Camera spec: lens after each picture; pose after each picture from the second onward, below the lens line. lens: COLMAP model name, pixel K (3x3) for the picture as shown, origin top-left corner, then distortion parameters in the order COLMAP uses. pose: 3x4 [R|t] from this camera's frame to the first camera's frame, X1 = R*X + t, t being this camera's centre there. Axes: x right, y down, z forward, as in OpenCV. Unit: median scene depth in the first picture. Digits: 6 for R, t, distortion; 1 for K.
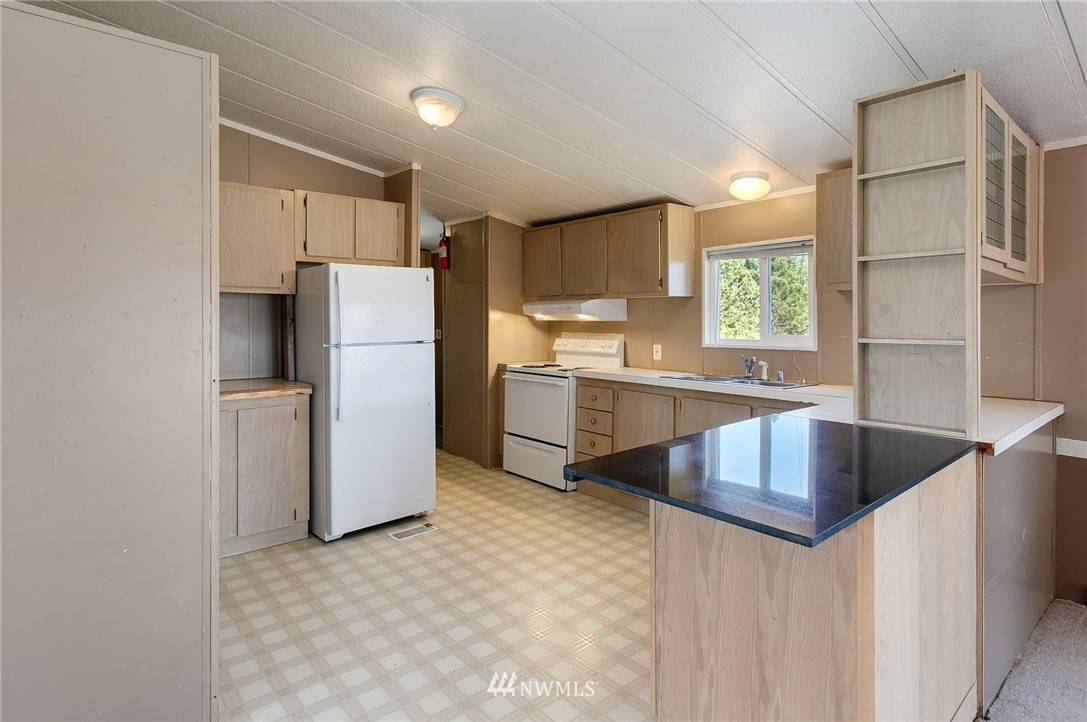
lens RADIAL K [[562.1, 0, 521.7], [0, 562.1, 317.8], [0, 0, 1]] dist [0.000767, 0.000252]
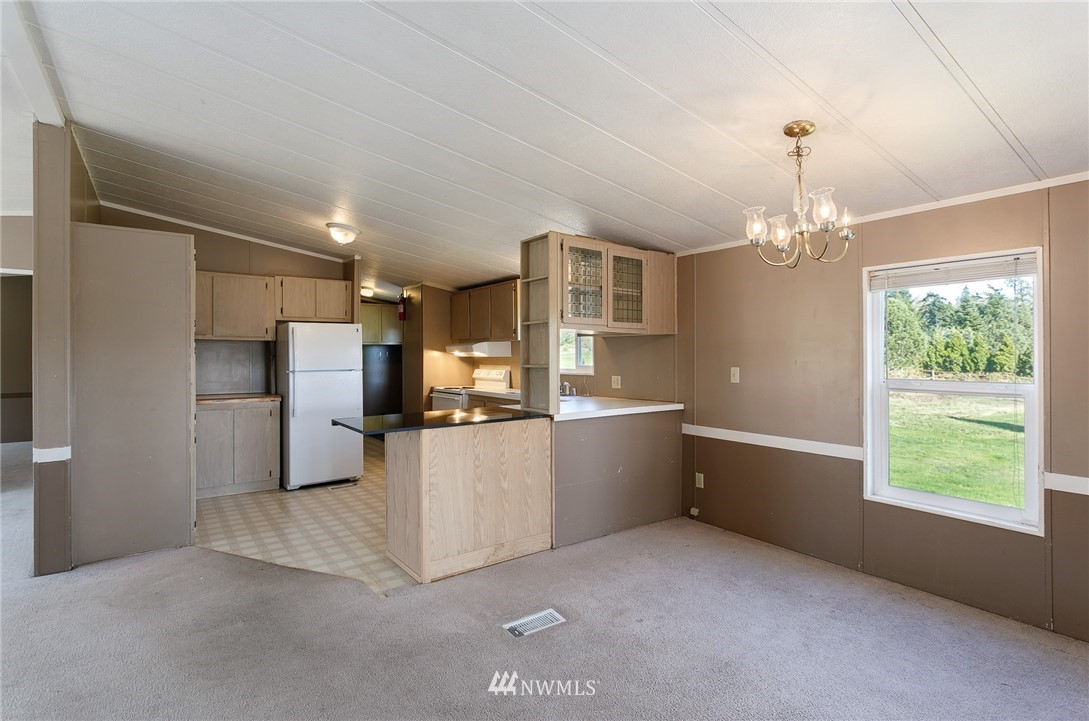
lens RADIAL K [[535.5, 0, 542.2], [0, 535.5, 351.0], [0, 0, 1]] dist [0.001462, 0.000308]
pose [[0.997634, -0.003358, -0.068670, 0.466125], [0.002847, 0.999968, -0.007528, 0.001947], [0.068693, 0.007315, 0.997611, -0.483160]]
